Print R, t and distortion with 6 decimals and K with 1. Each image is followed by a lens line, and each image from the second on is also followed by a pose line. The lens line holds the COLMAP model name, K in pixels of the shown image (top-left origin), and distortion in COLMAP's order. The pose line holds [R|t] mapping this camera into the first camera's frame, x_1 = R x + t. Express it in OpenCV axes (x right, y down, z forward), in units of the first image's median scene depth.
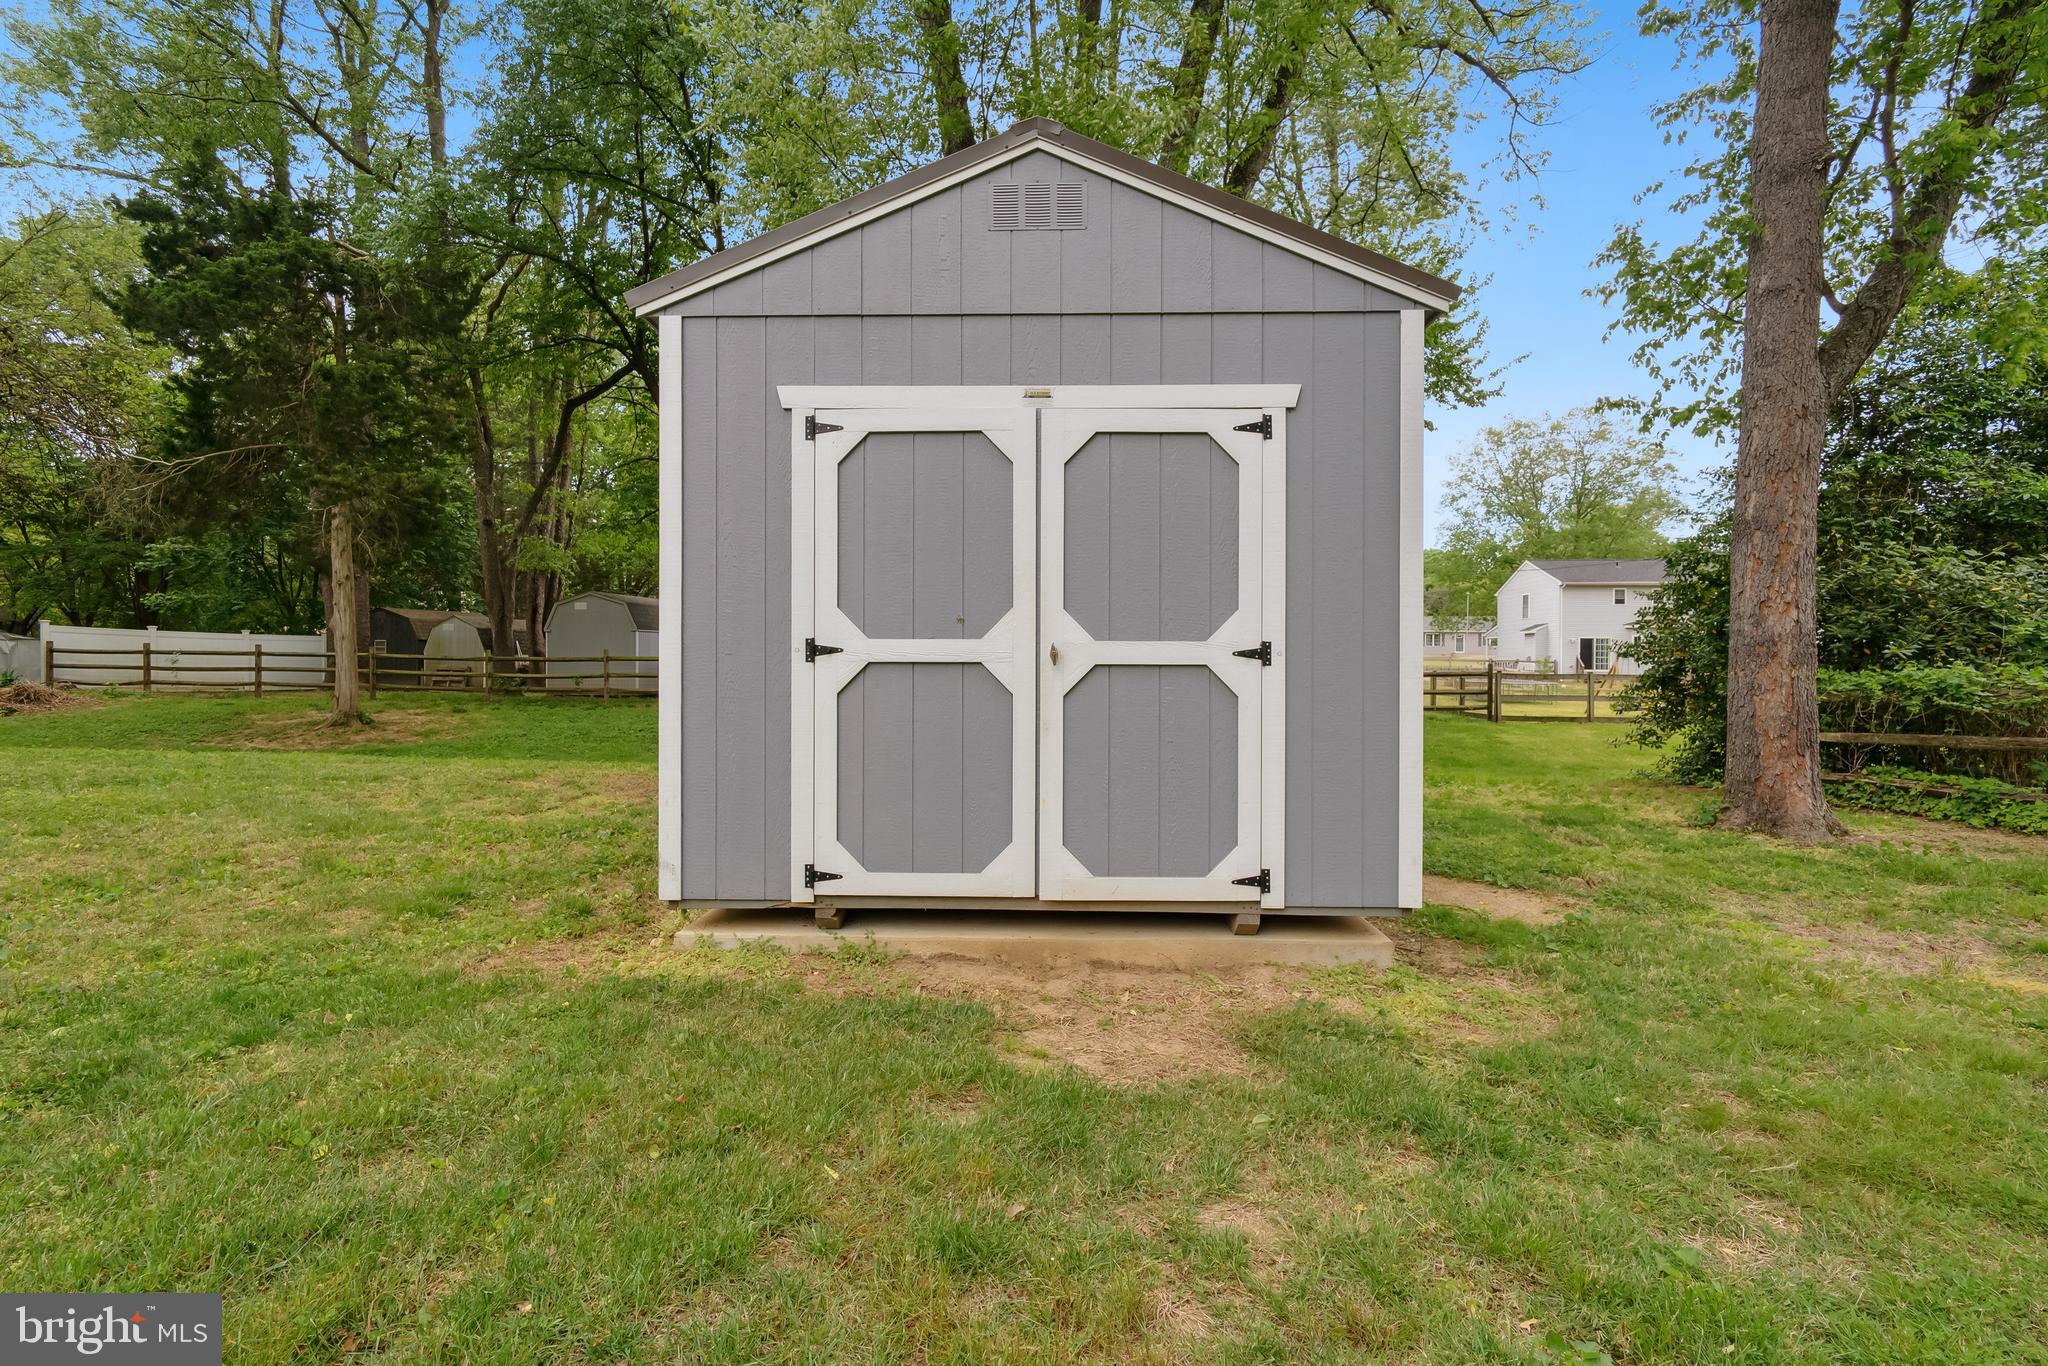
lens RADIAL K [[903.0, 0, 1004.6], [0, 903.0, 681.8], [0, 0, 1]] dist [-0.003866, 0.000542]
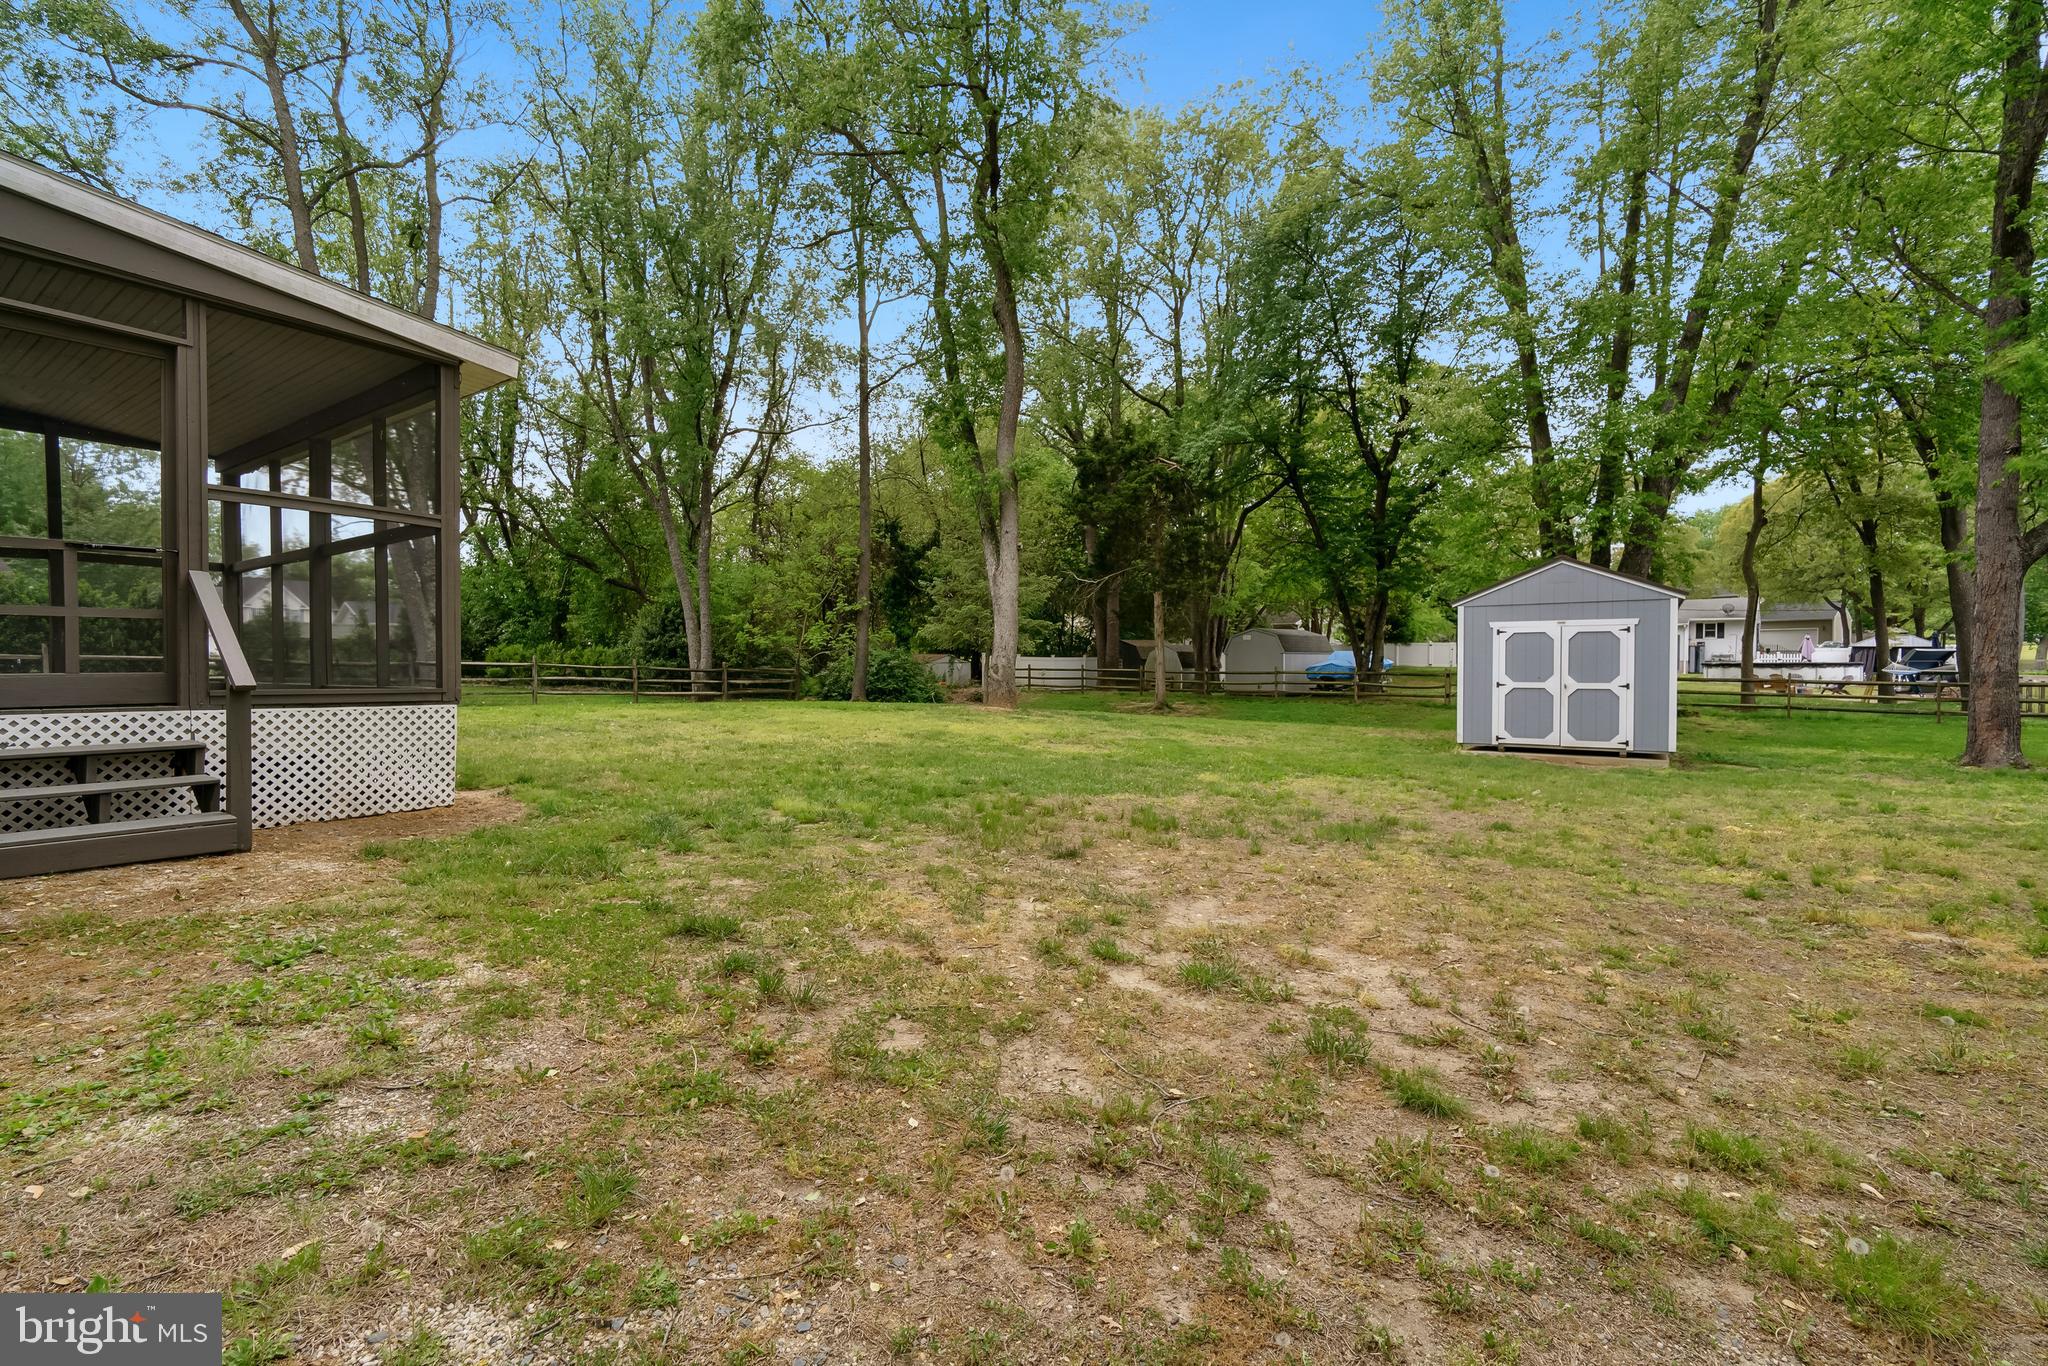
lens RADIAL K [[903.0, 0, 1005.9], [0, 903.0, 684.0], [0, 0, 1]] dist [-0.003866, 0.000542]
pose [[0.844773, 0.004451, -0.535107, 0.097595], [-0.003752, 0.999990, 0.002395, -0.041344], [0.535112, -0.000015, 0.844781, -3.786485]]
